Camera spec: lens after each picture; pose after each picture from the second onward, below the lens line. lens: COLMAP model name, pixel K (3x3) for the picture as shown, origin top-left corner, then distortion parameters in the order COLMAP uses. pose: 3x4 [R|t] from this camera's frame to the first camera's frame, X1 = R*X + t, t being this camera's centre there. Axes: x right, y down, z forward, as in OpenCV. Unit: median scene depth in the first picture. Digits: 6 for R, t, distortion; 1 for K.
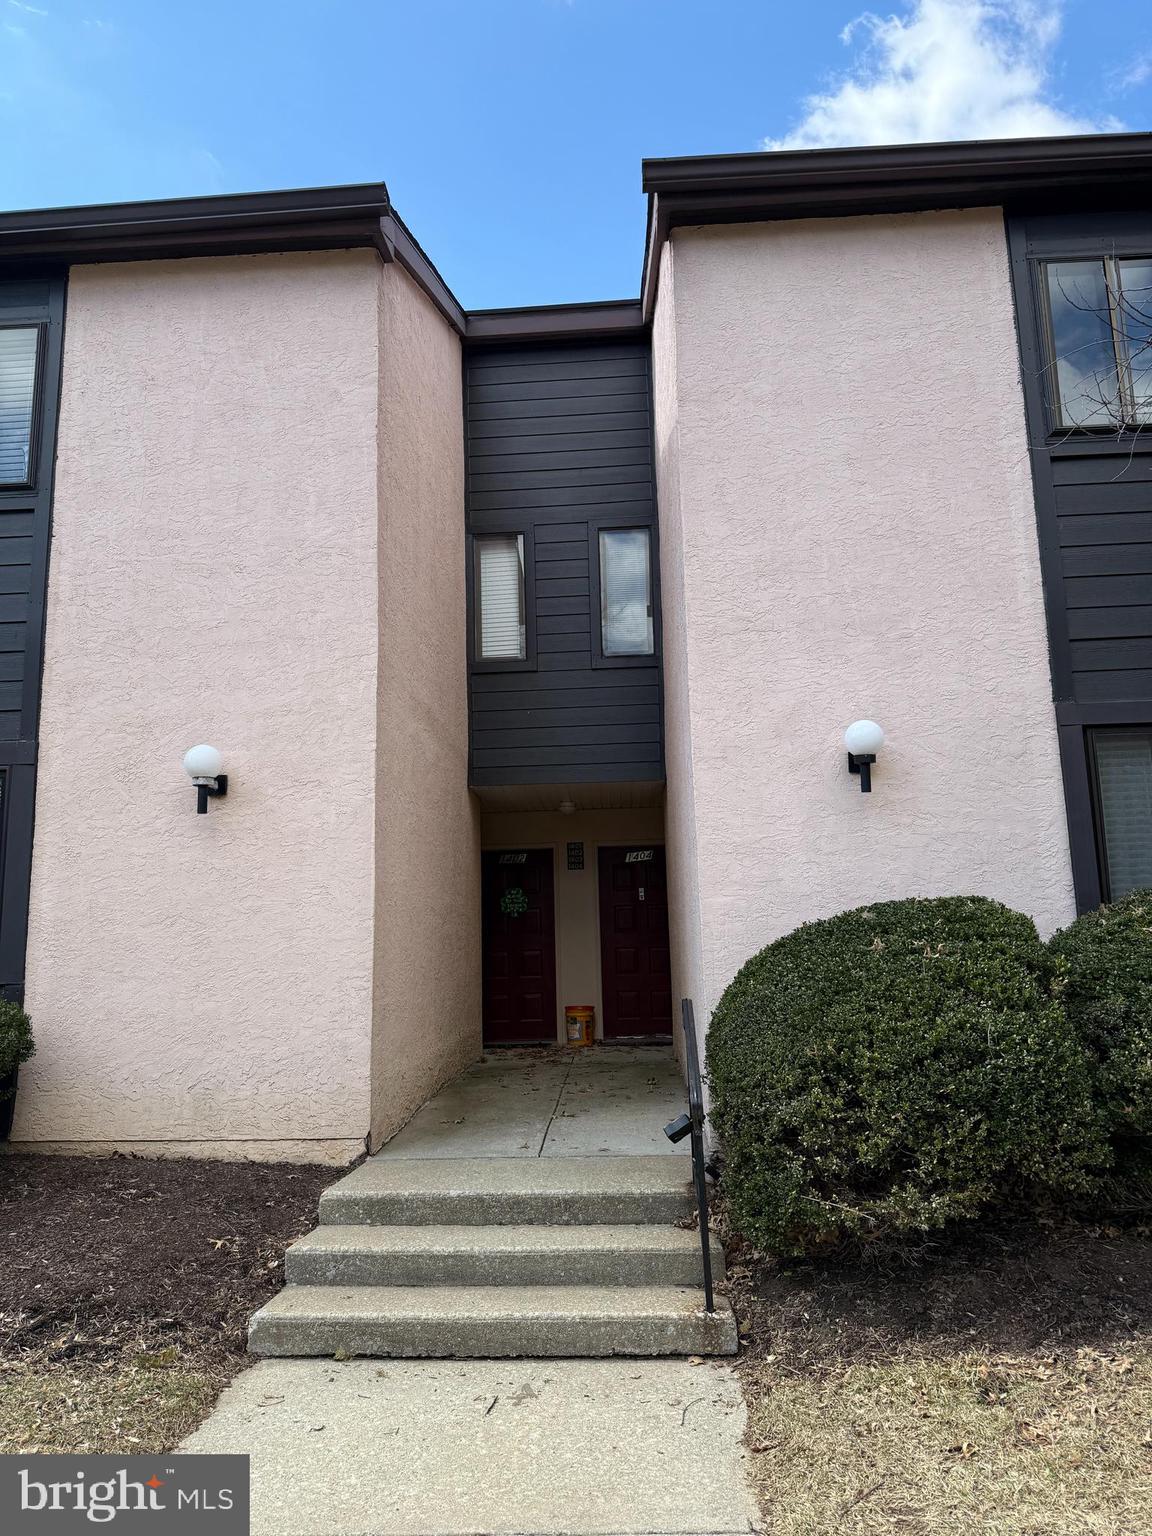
lens RADIAL K [[1045.3, 0, 576.0], [0, 1045.3, 768.0], [0, 0, 1]] dist [0.008470, 0.001670]
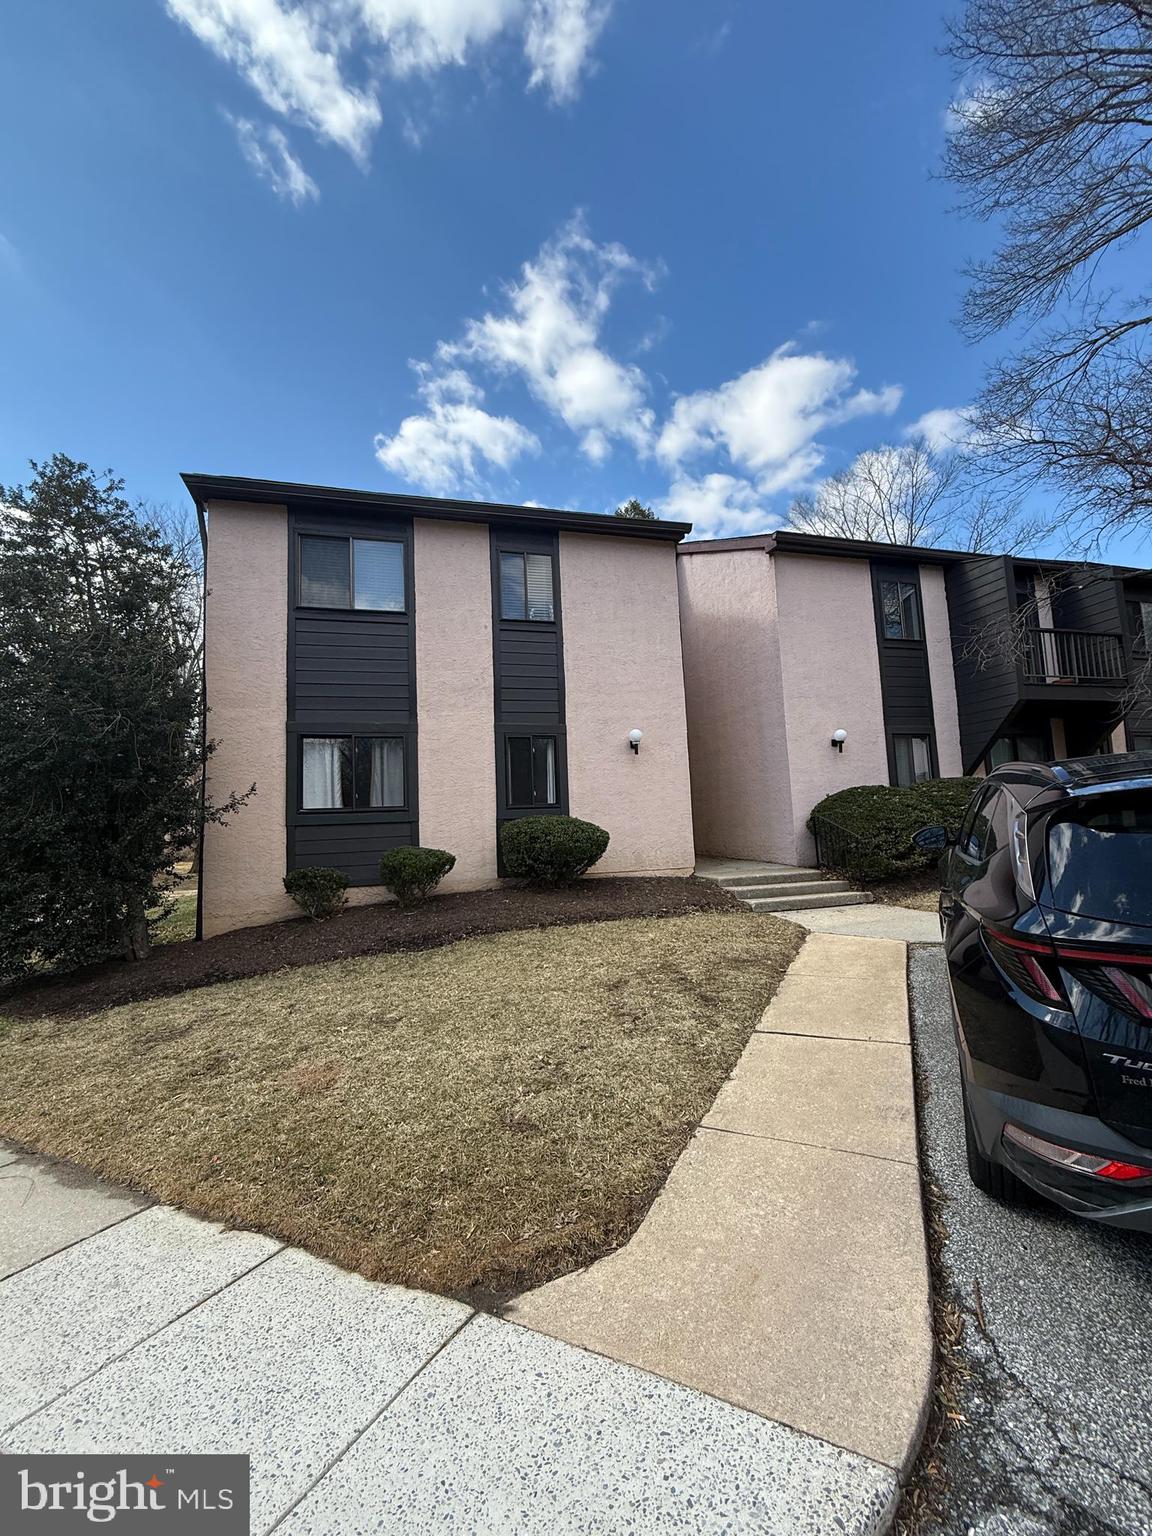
lens RADIAL K [[612.0, 0, 577.6], [0, 612.0, 763.4], [0, 0, 1]] dist [-0.000646, 0.000030]
pose [[0.945978, 0.017981, 0.323732, -1.025664], [-0.037171, 0.997892, 0.053193, -0.012887], [-0.322093, -0.062353, 0.944652, -0.465678]]
